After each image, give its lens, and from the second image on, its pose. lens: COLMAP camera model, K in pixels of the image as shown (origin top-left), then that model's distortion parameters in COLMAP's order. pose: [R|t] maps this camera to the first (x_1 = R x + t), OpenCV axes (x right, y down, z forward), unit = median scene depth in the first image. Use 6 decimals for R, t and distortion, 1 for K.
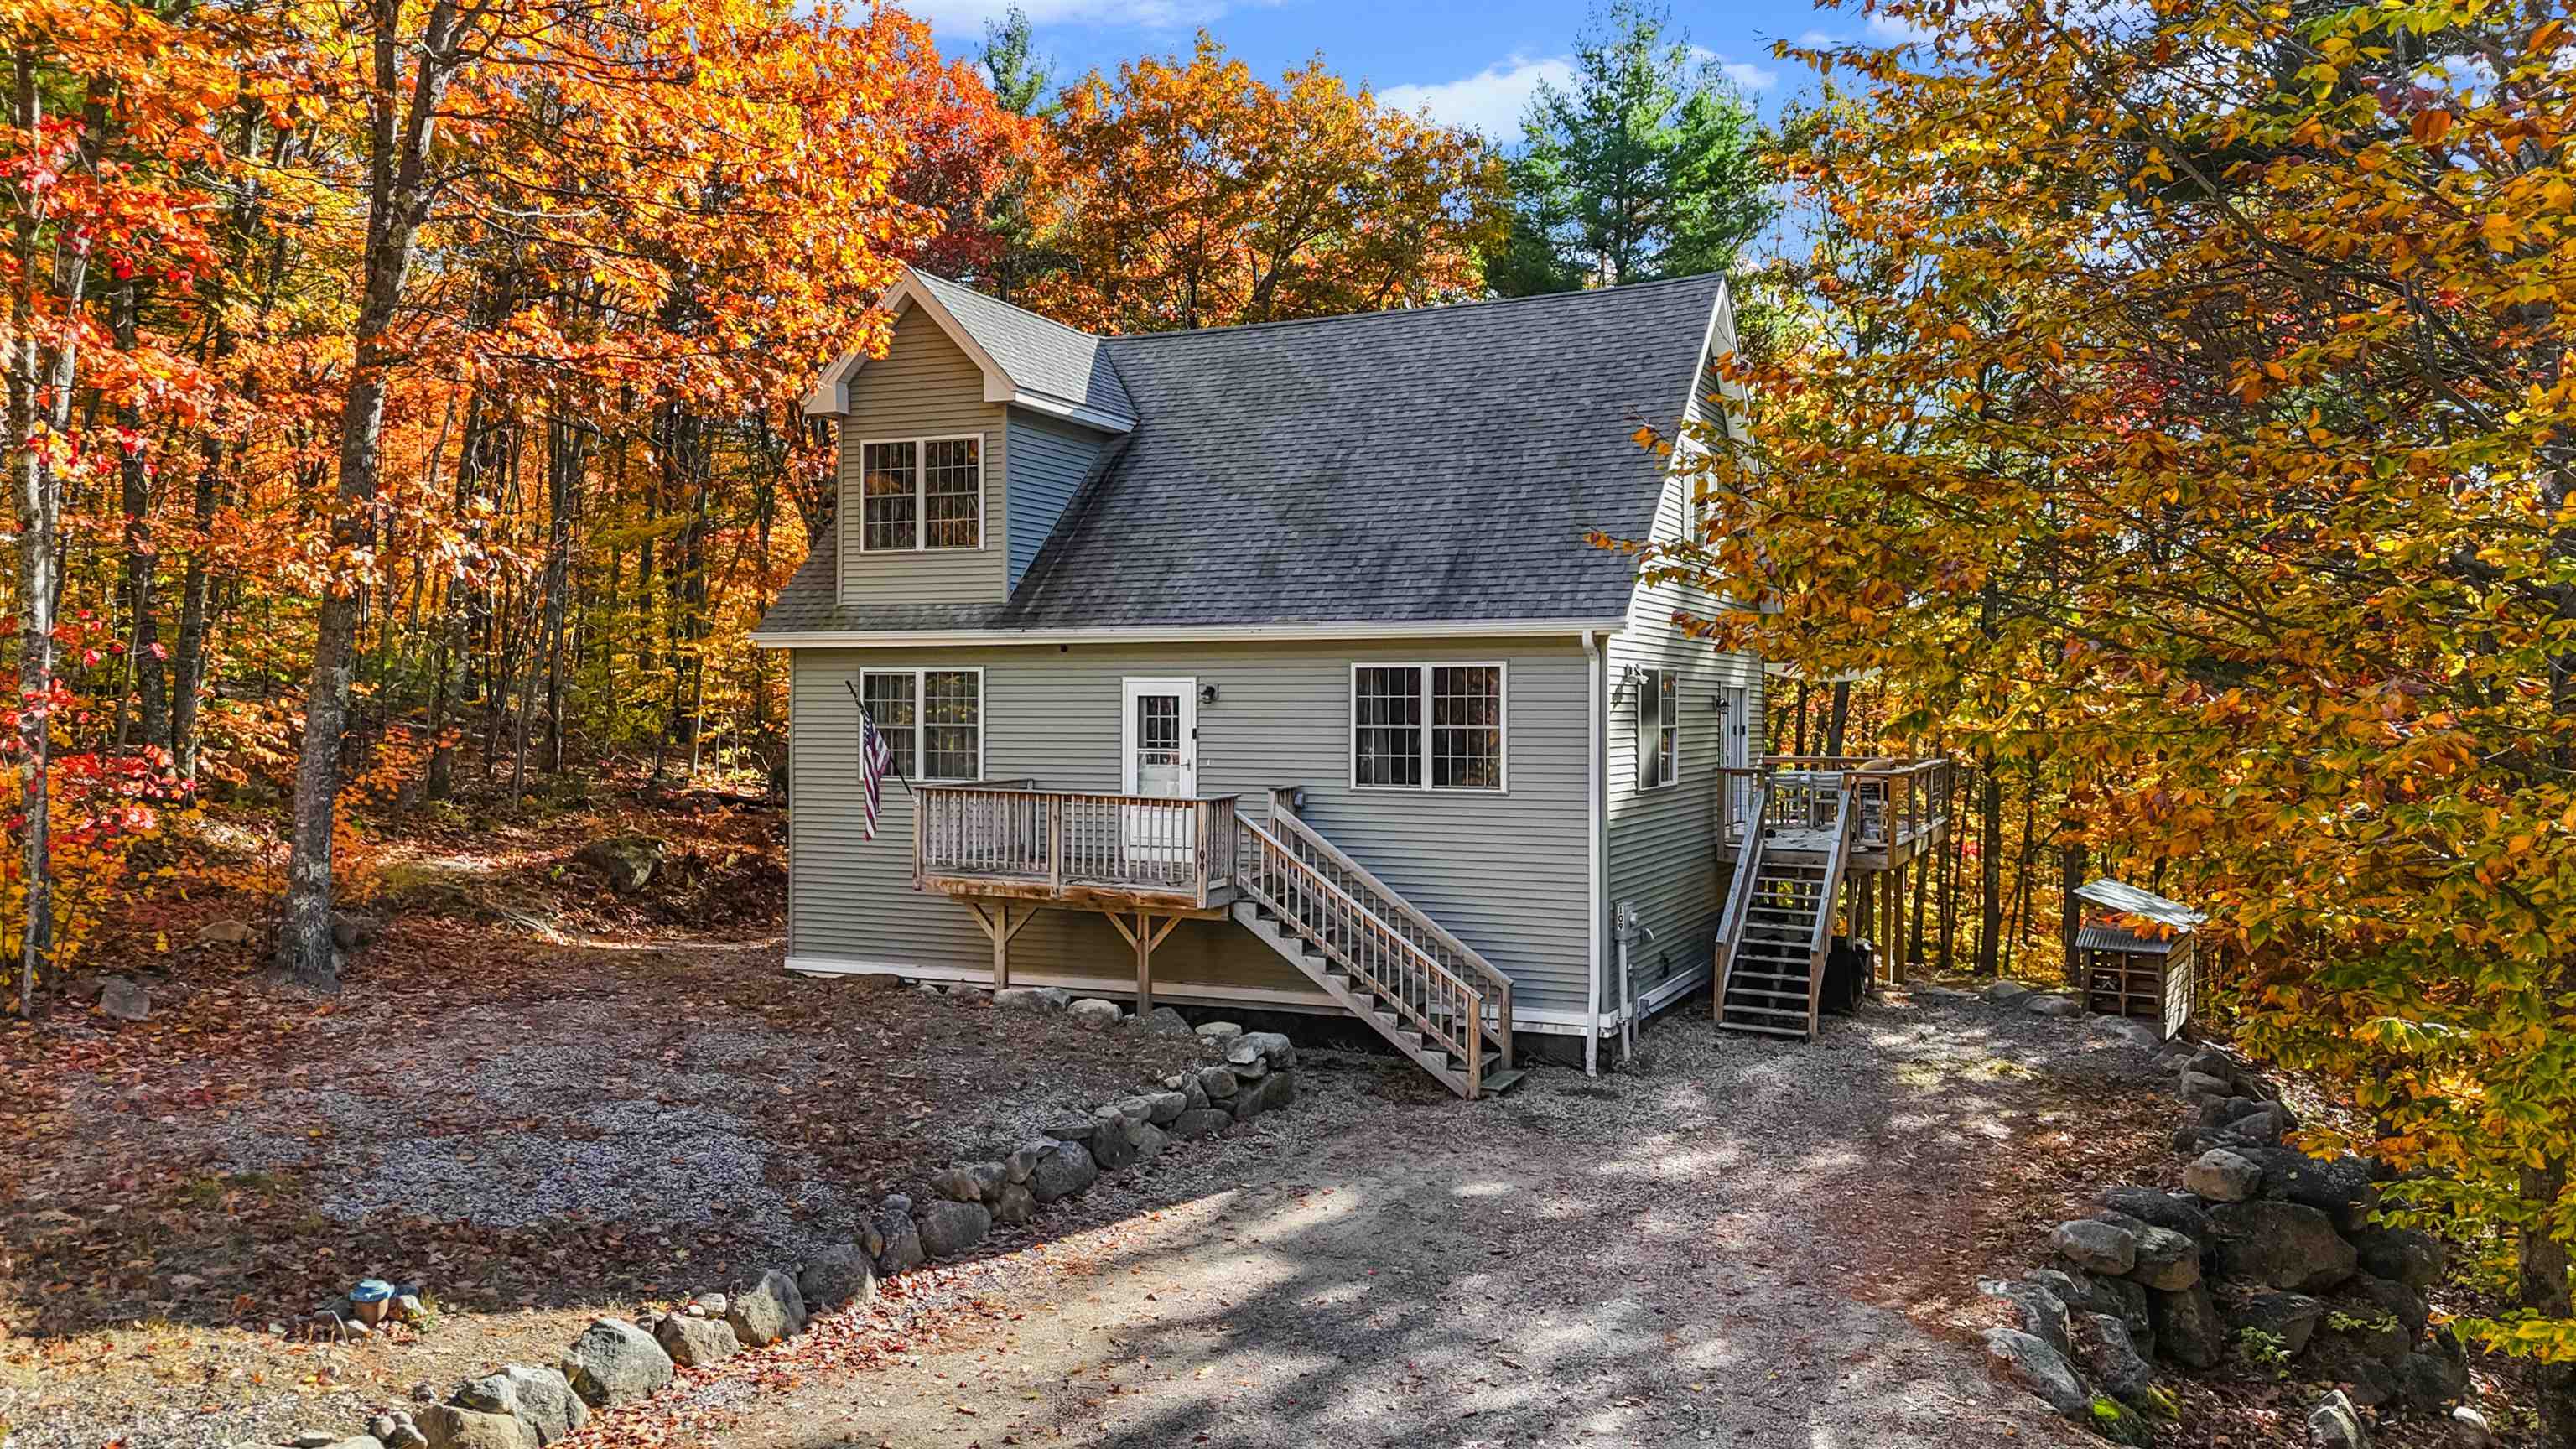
lens RADIAL K [[1896.7, 0, 1302.3], [0, 1896.7, 651.6], [0, 0, 1]] dist [0.057482, -0.030941]
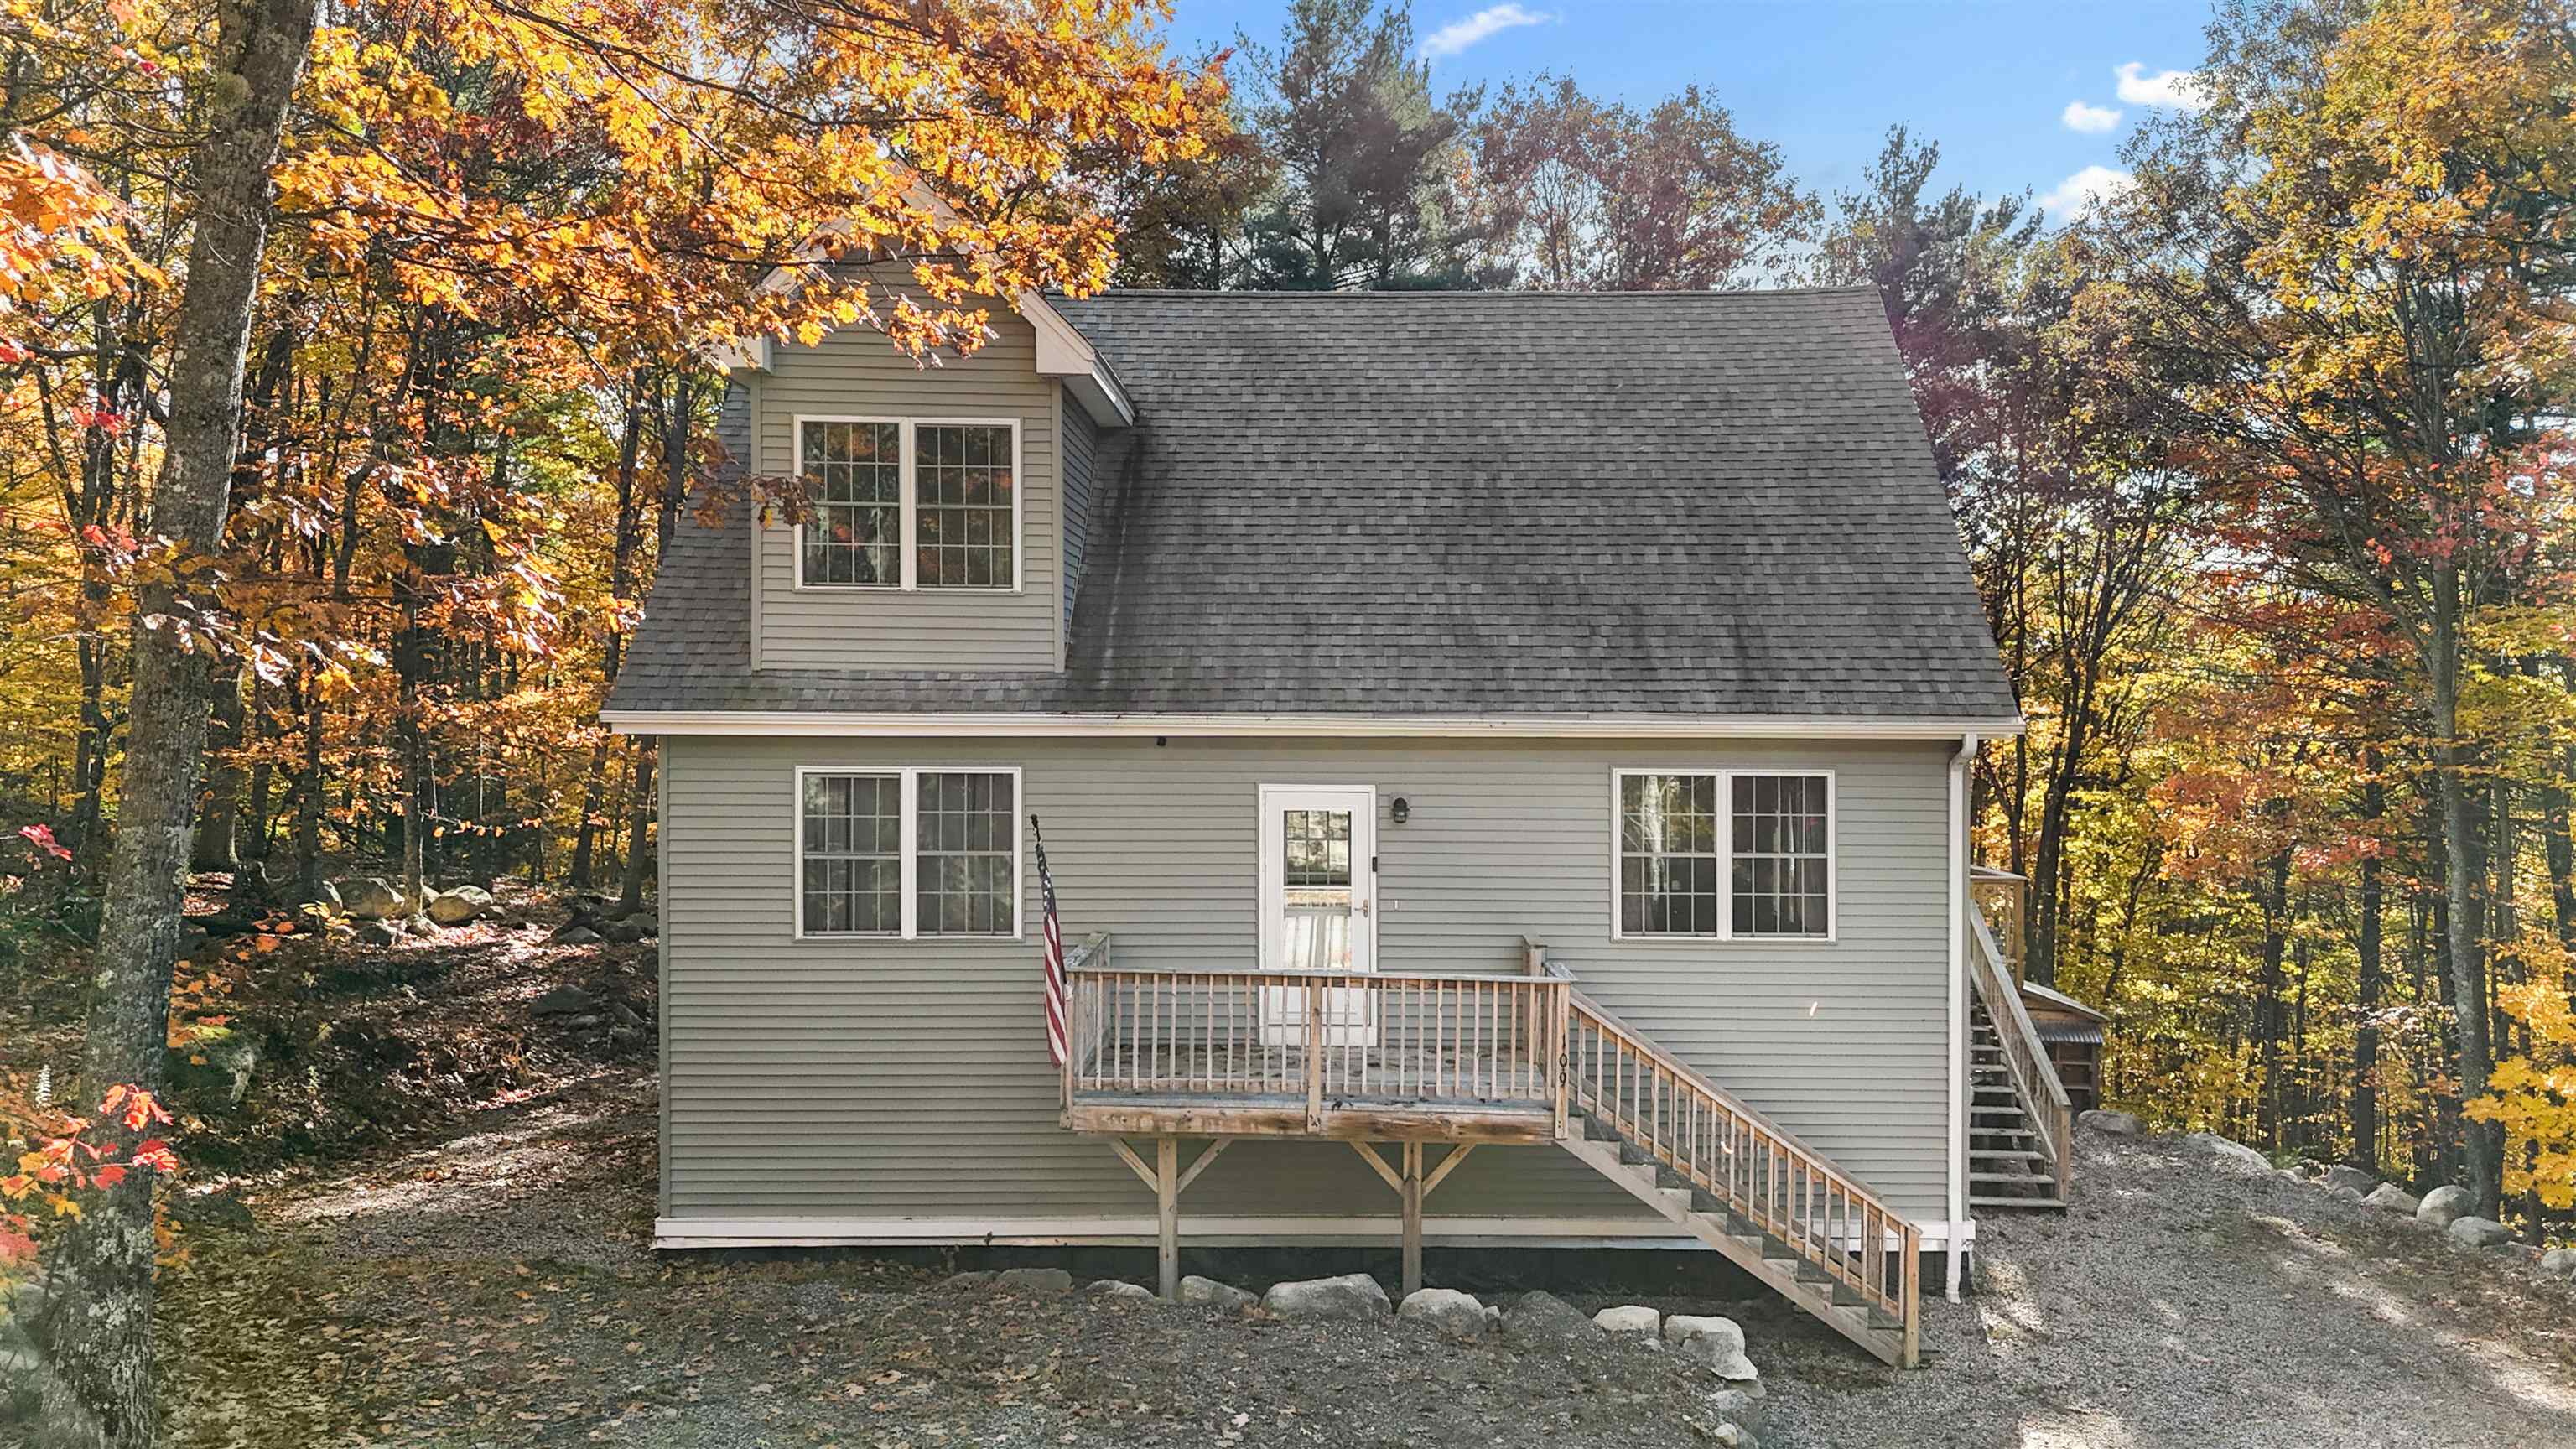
lens RADIAL K [[1896.7, 0, 1308.7], [0, 1896.7, 712.5], [0, 0, 1]] dist [0.057482, -0.030941]
pose [[0.904745, 0.004968, 0.425924, -0.388106], [-0.015337, 0.999664, 0.020918, -0.028821], [-0.425676, -0.025458, 0.904517, 0.374428]]
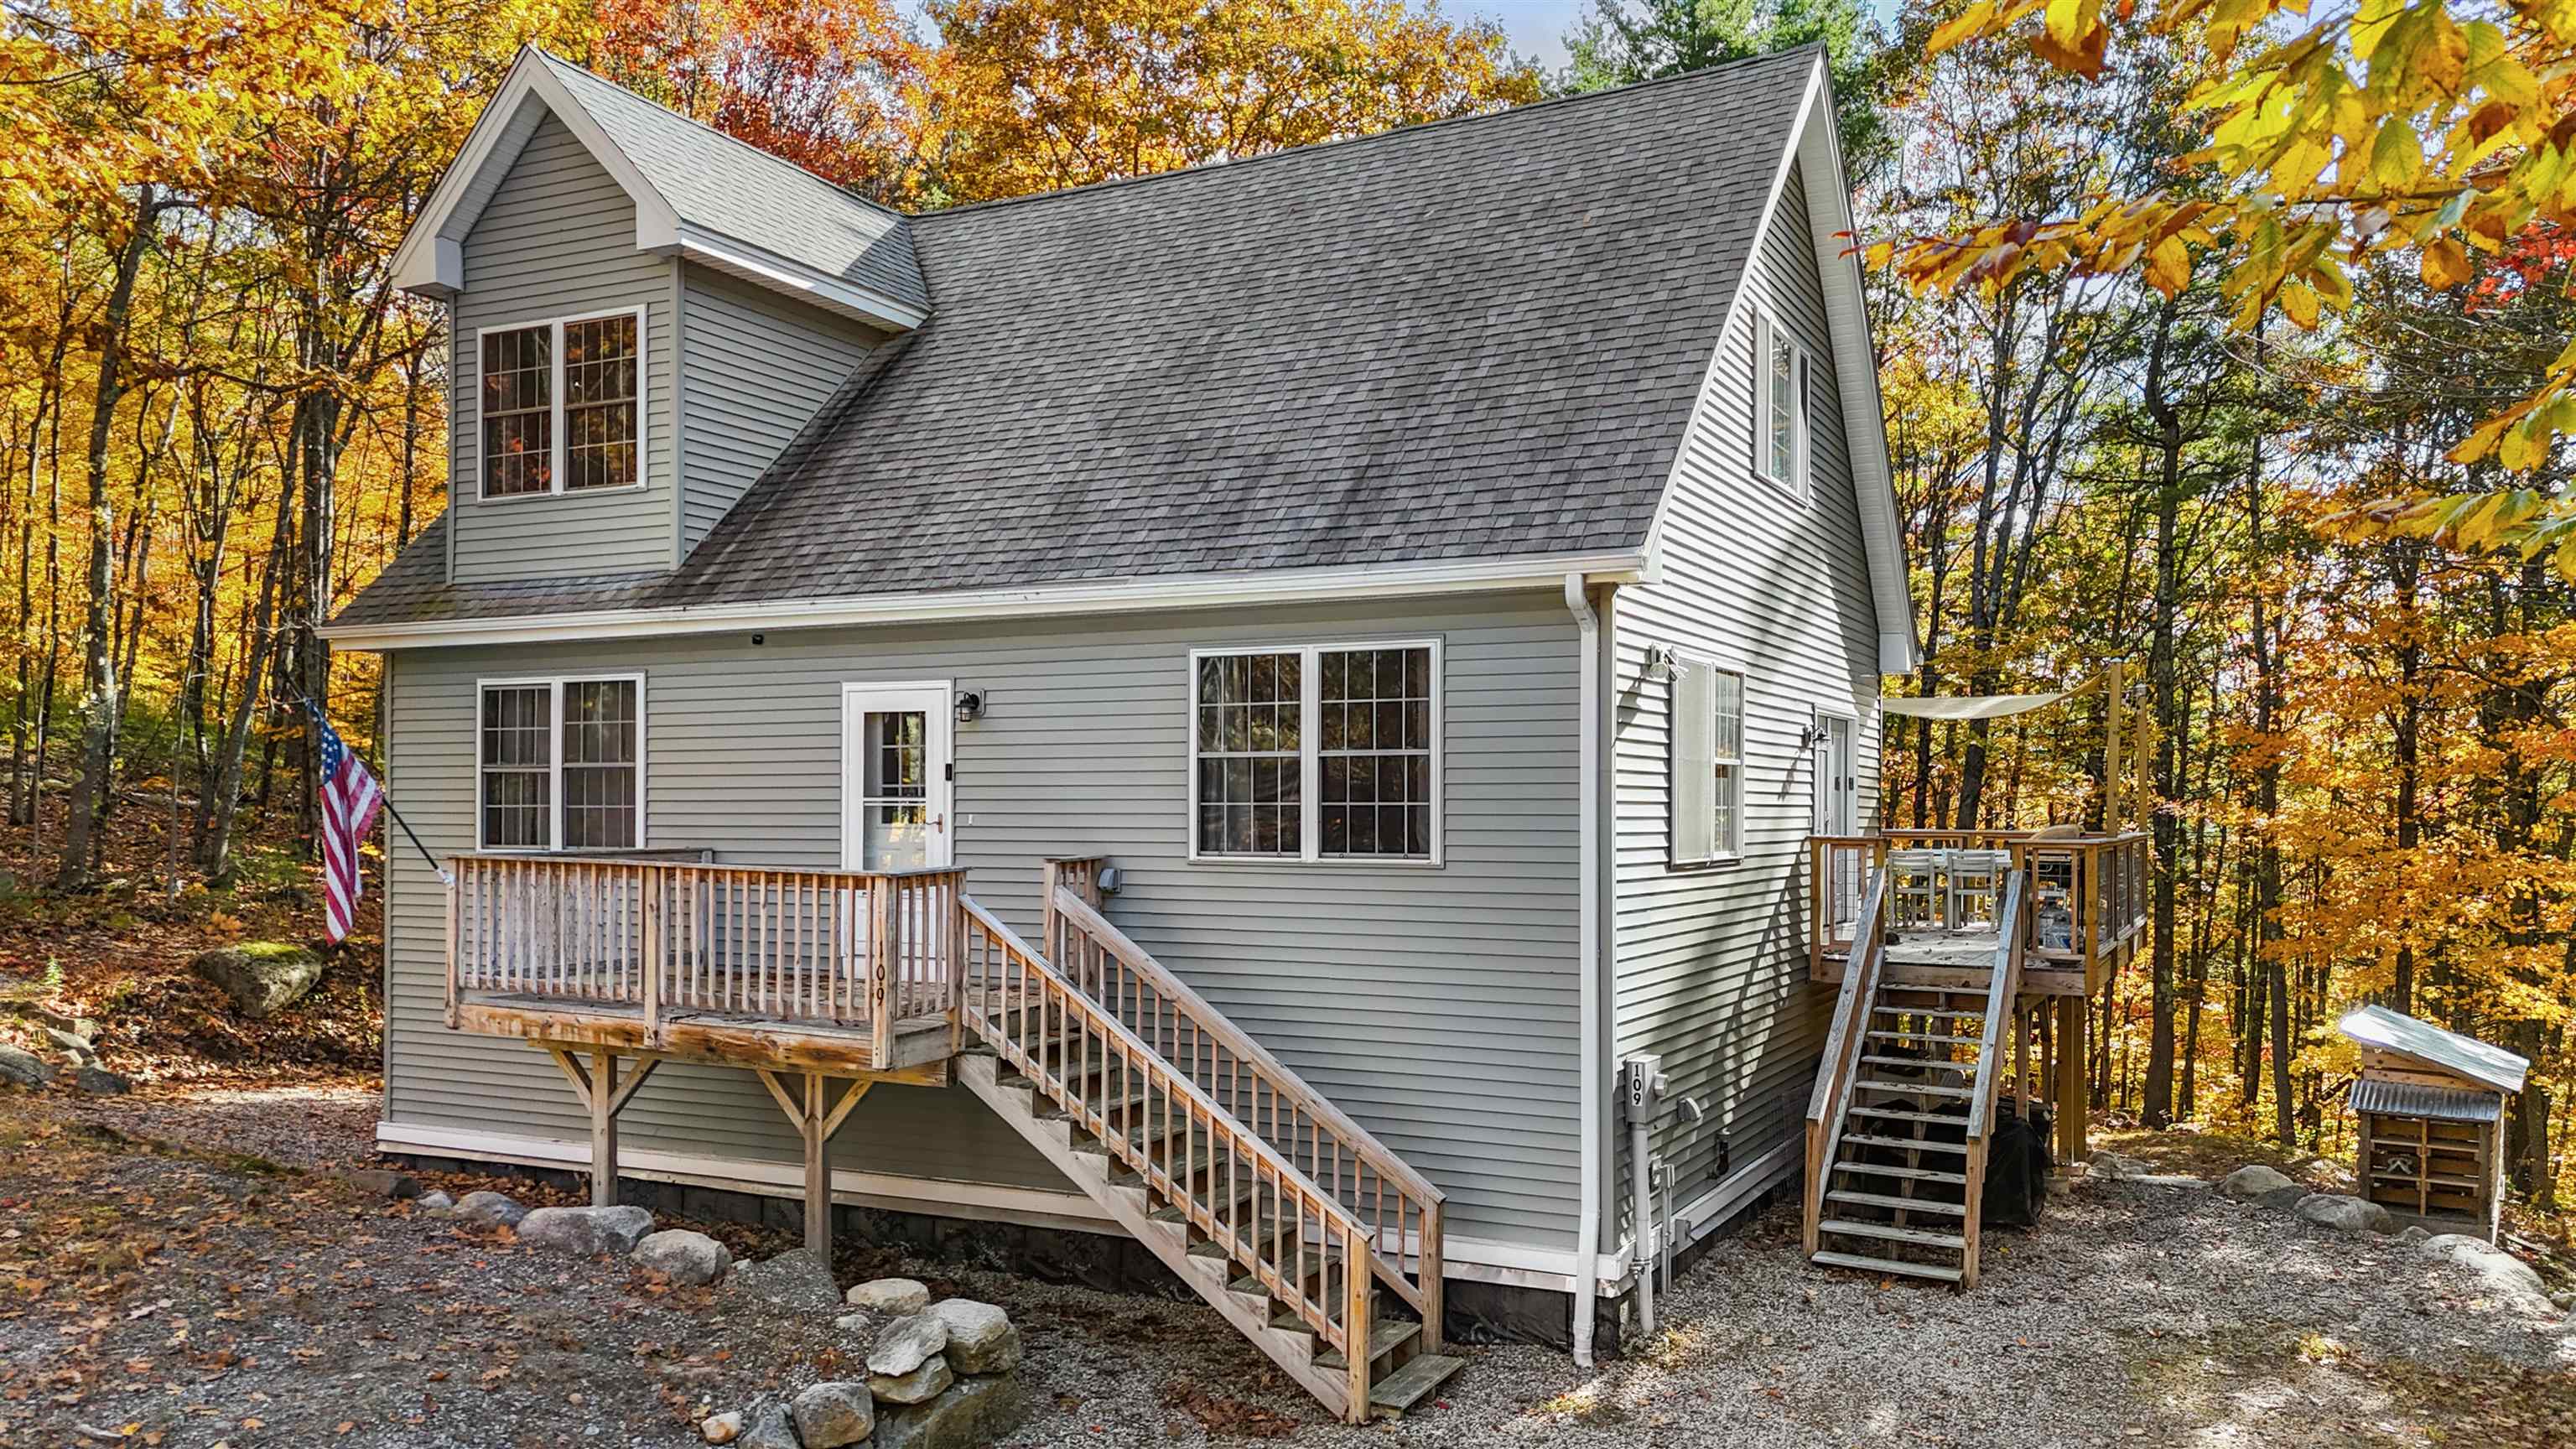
lens RADIAL K [[1896.7, 0, 1327.7], [0, 1896.7, 760.0], [0, 0, 1]] dist [0.057482, -0.030941]
pose [[0.999343, -0.000444, -0.036231, 0.089051], [0.000467, 1.000000, 0.000611, 0.039641], [0.036231, -0.000628, 0.999343, 0.397469]]
